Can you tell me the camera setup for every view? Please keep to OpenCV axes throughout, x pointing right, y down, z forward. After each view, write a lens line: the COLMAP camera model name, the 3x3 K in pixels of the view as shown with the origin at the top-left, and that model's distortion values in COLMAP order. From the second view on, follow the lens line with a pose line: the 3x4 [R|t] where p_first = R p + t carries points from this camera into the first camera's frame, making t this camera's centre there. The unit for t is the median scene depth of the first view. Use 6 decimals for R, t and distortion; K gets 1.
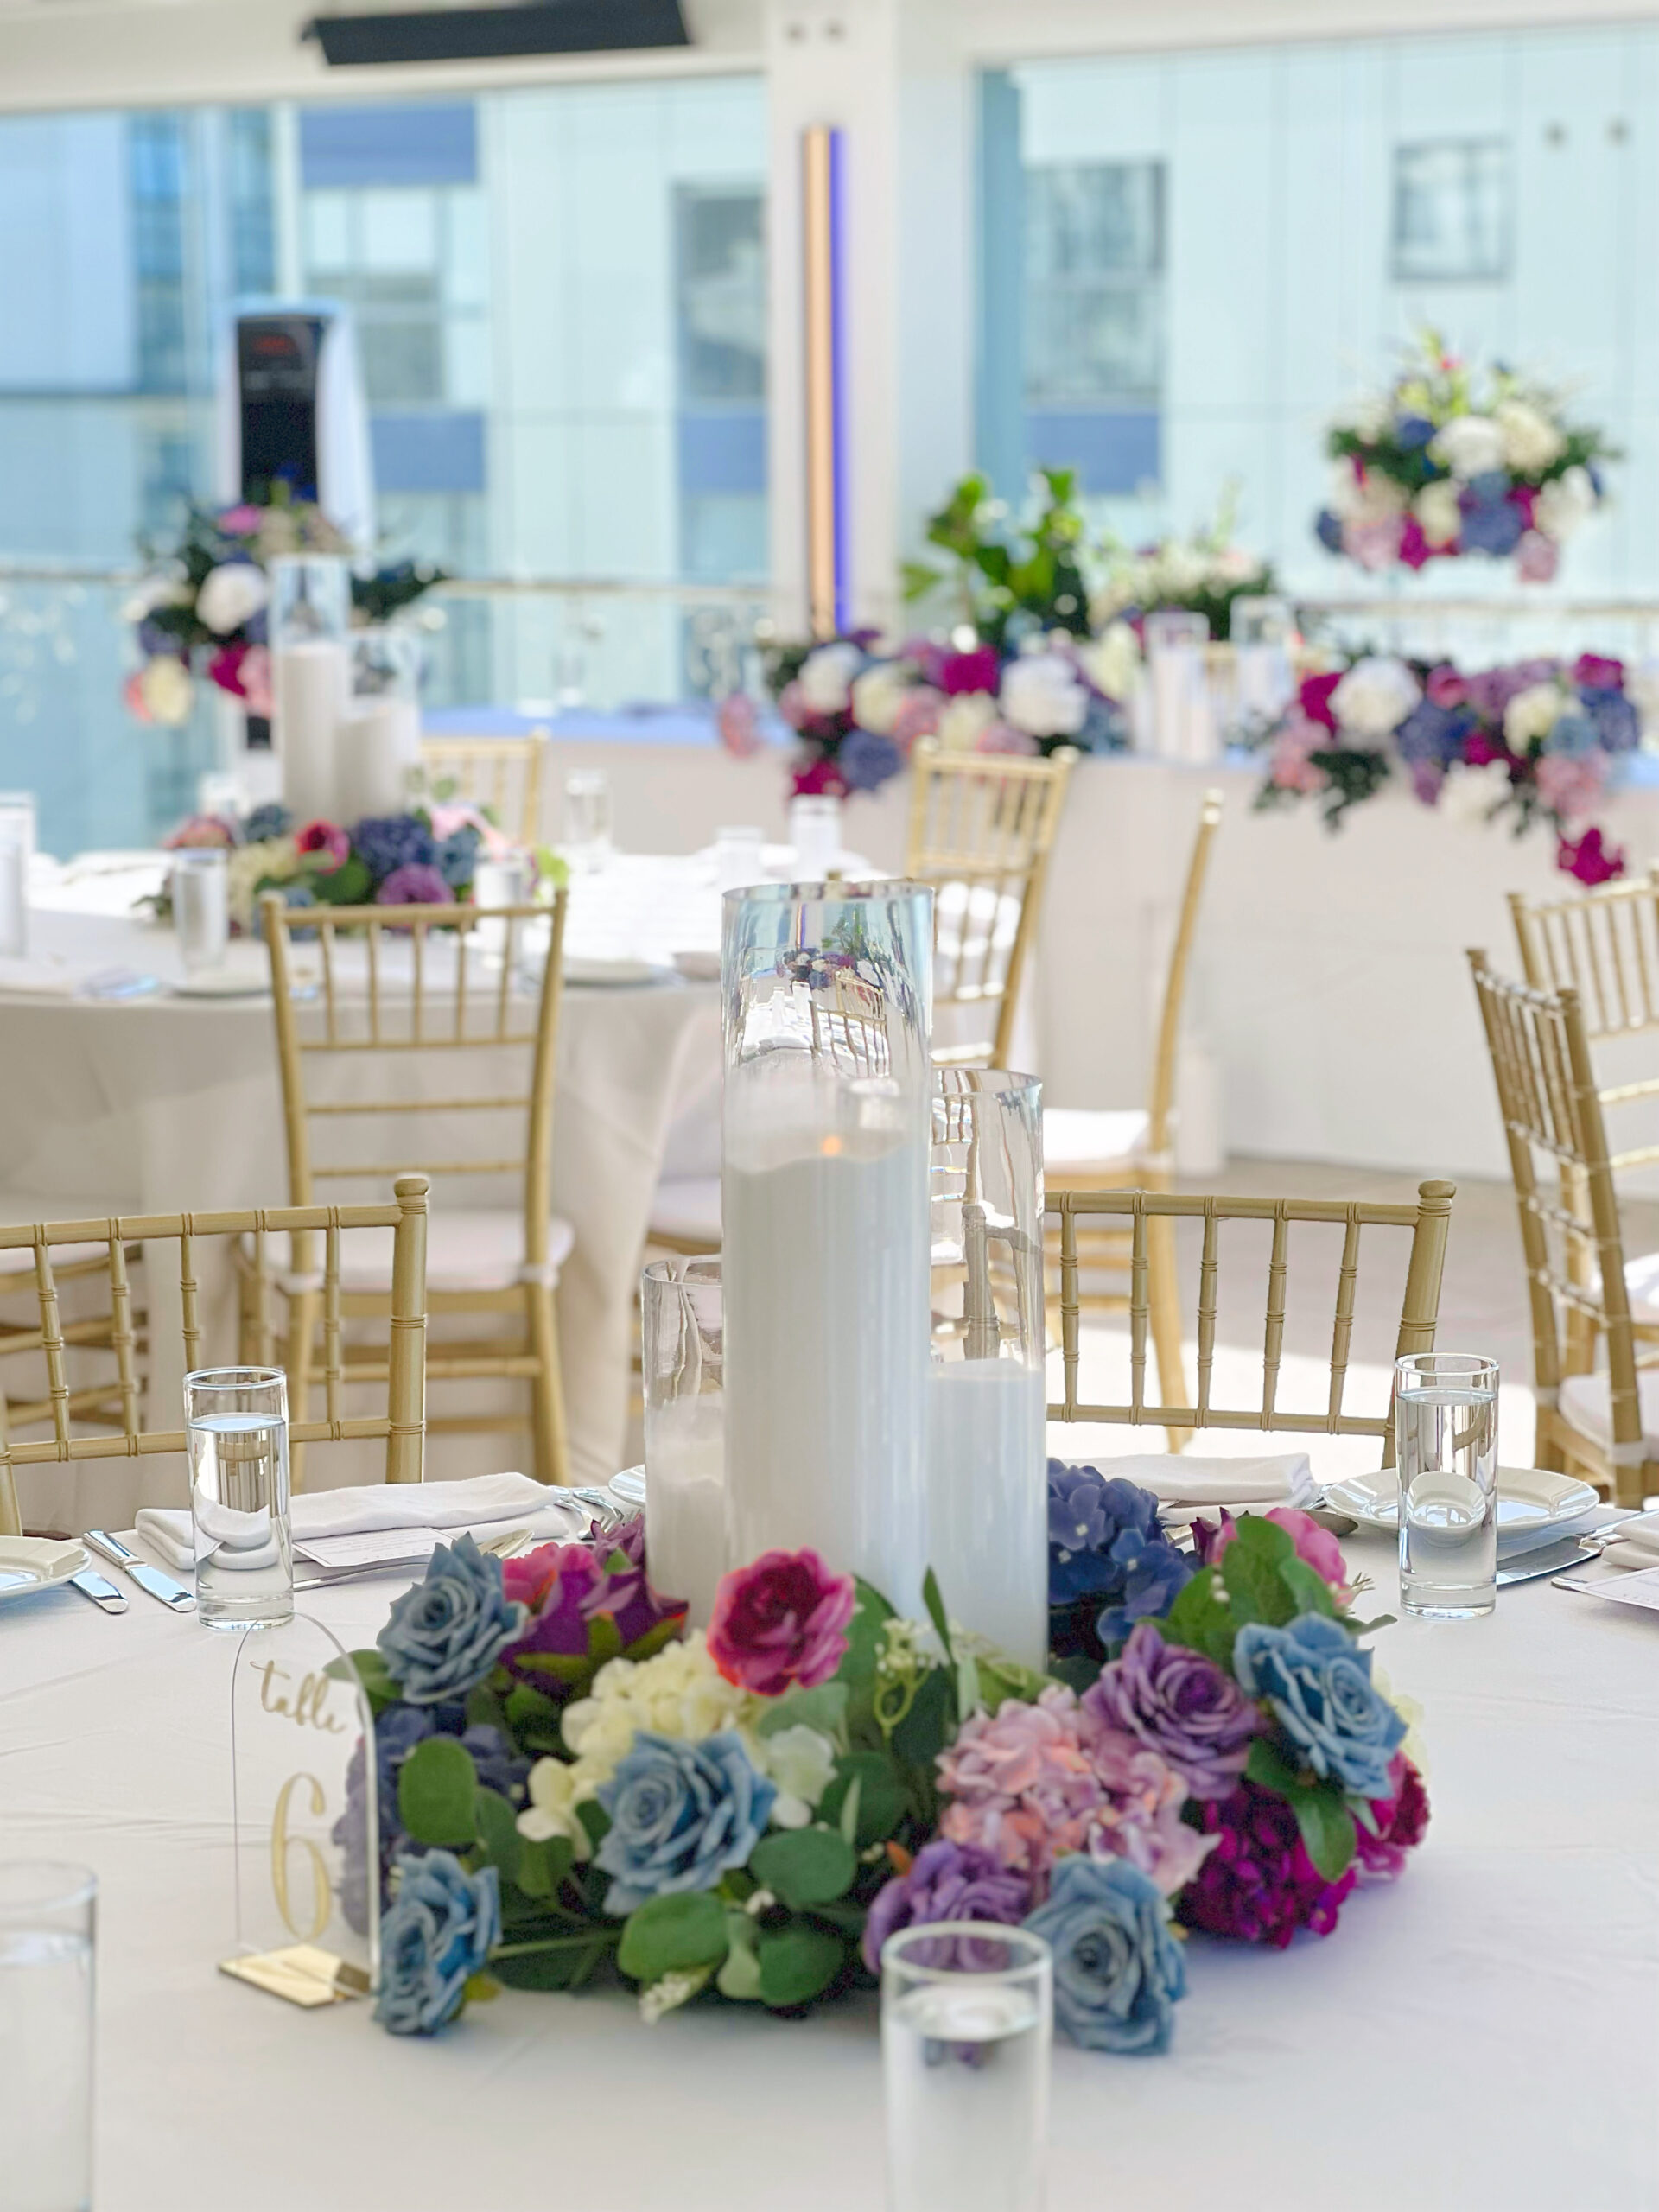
lens RADIAL K [[5054.2, 0, 830.6], [0, 5054.2, 1142.5], [0, 0, 1]] dist [-0.182691, 6.854396]
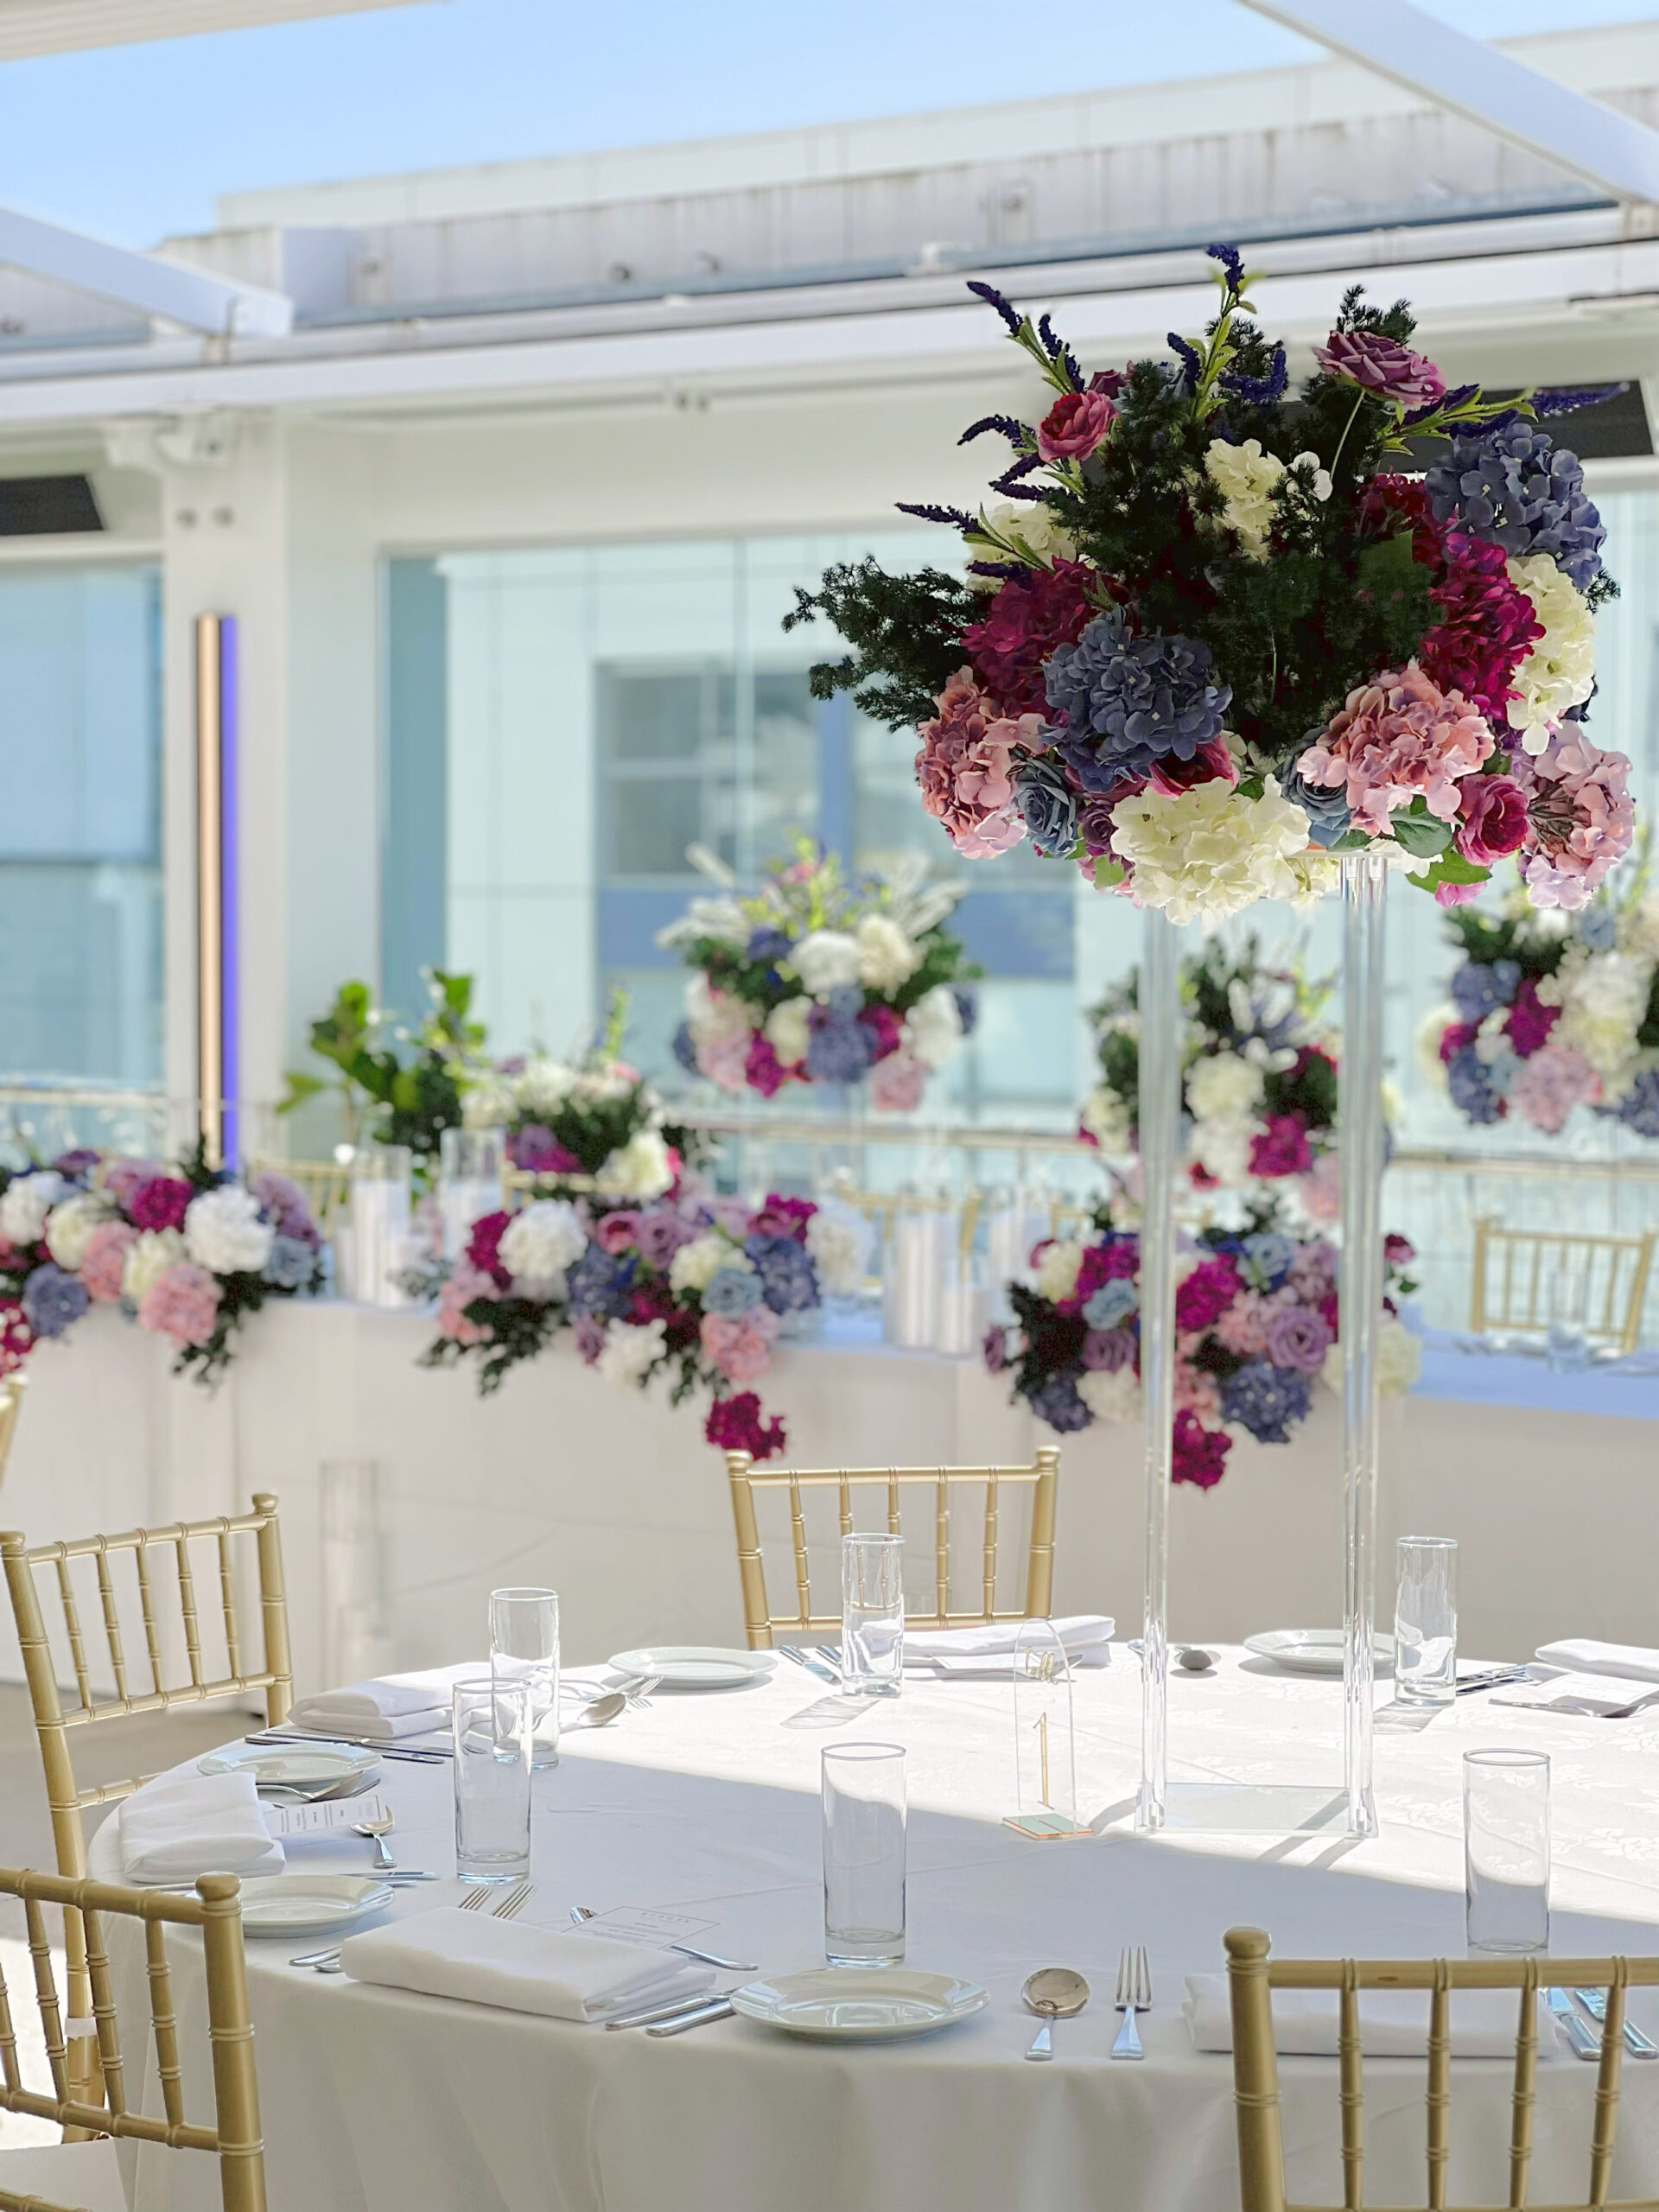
lens RADIAL K [[5054.2, 0, 830.6], [0, 5054.2, 1142.5], [0, 0, 1]] dist [-0.182691, 6.854396]
pose [[0.999514, 0.012461, -0.028567, 0.310640], [-0.015020, 0.995721, -0.091184, -0.041240], [0.027308, 0.091569, 0.995424, 0.173168]]
